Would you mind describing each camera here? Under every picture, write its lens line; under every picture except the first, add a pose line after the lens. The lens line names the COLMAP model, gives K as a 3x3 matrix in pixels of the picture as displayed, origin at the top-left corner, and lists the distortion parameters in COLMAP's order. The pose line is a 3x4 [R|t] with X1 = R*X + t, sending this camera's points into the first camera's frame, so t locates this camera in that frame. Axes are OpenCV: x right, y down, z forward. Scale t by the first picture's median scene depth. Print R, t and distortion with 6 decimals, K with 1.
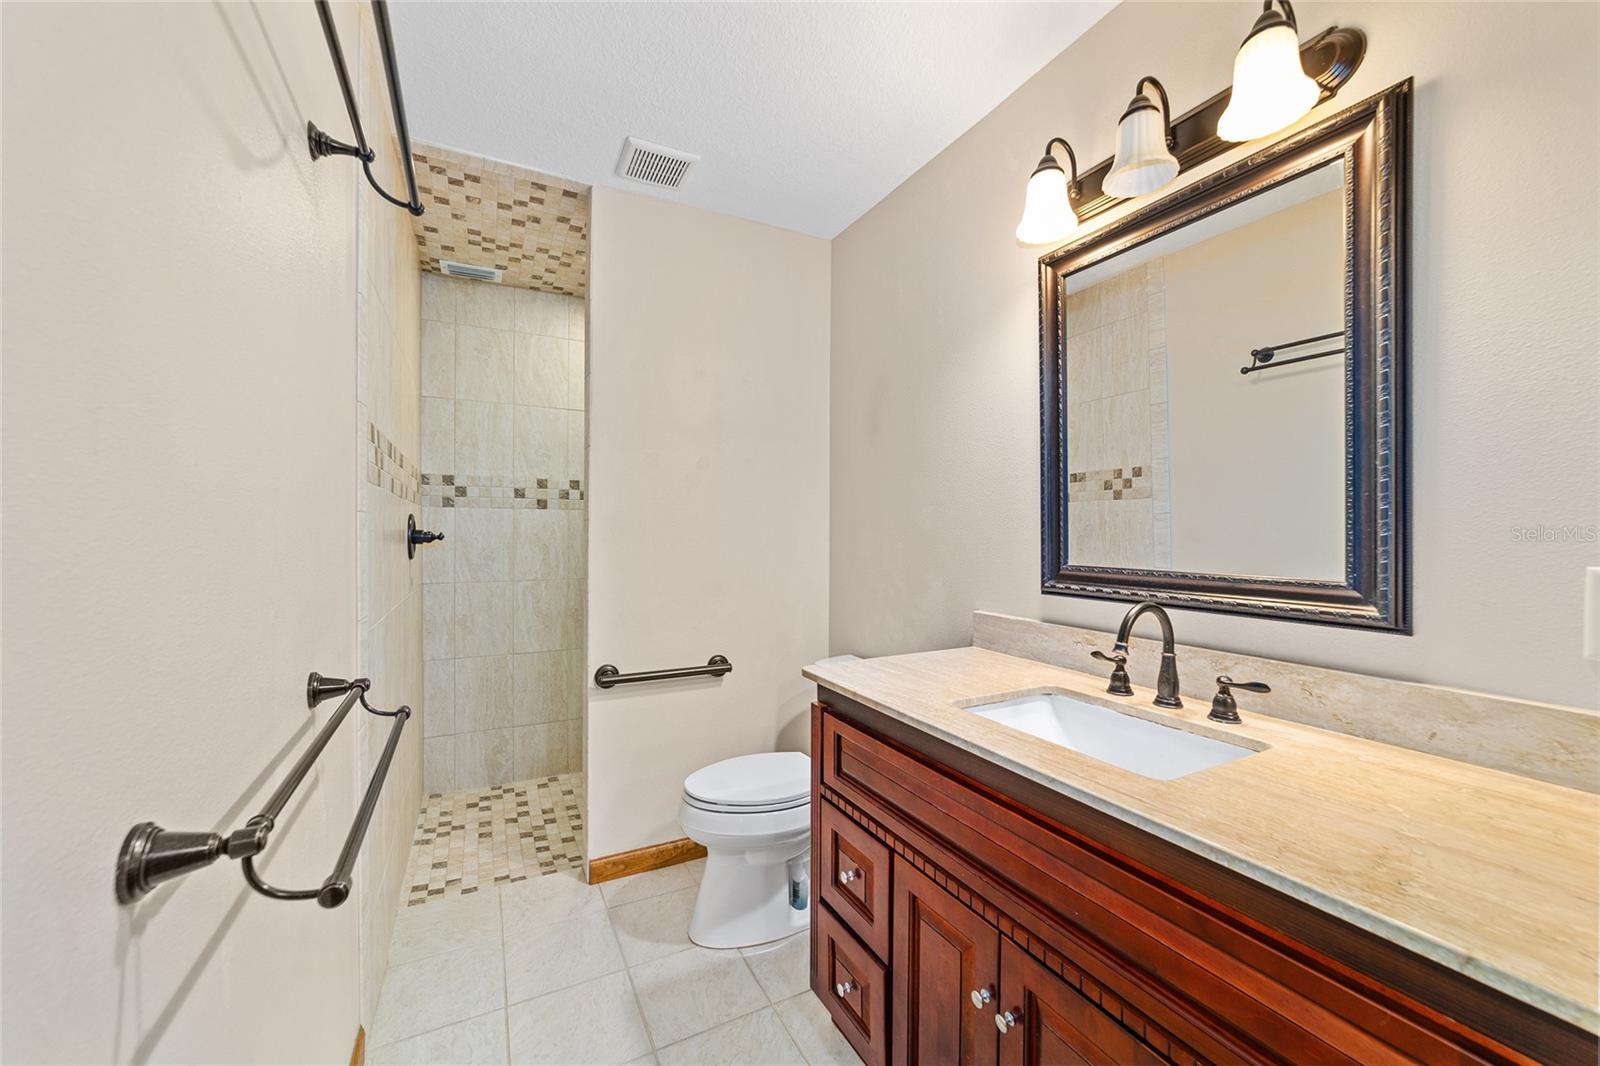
lens RADIAL K [[609.3, 0, 793.6], [0, 609.3, 540.7], [0, 0, 1]] dist [-0.001309, 0.002743]
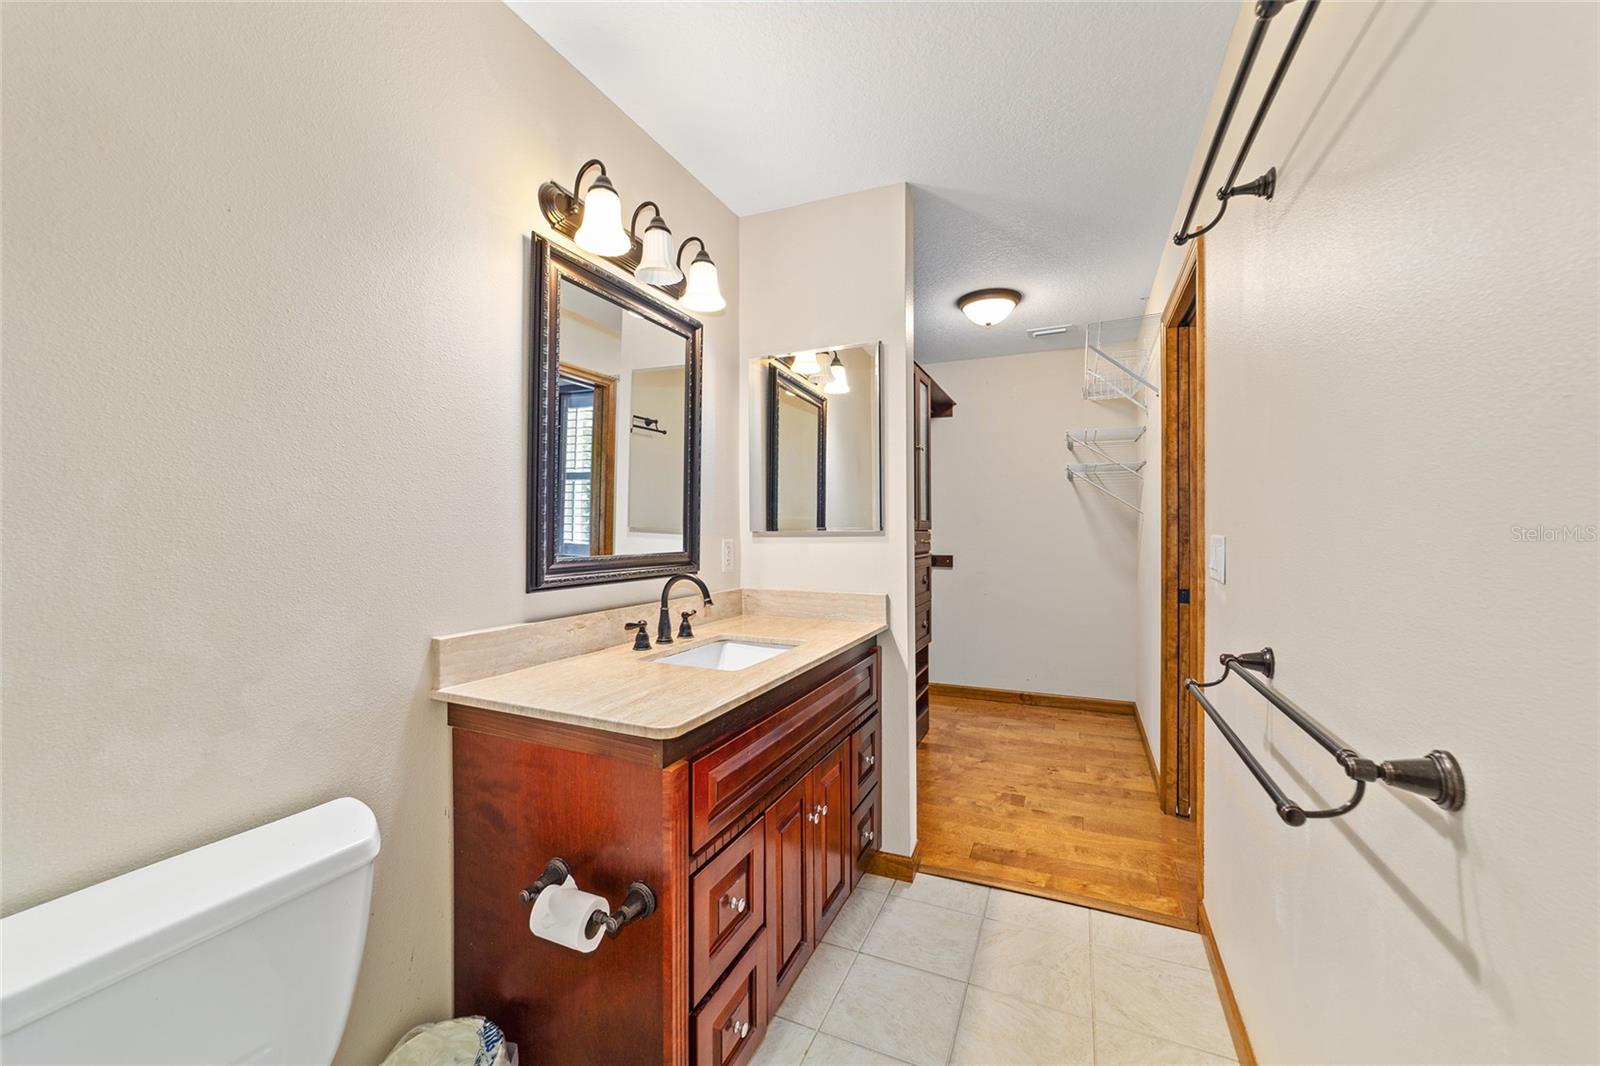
lens RADIAL K [[609.3, 0, 795.9], [0, 609.3, 518.3], [0, 0, 1]] dist [-0.001309, 0.002743]
pose [[-0.621805, 0.009992, 0.783109, -0.717539], [0.007717, 0.999948, -0.006632, -0.022377], [-0.783134, 0.001920, -0.621849, 1.579034]]
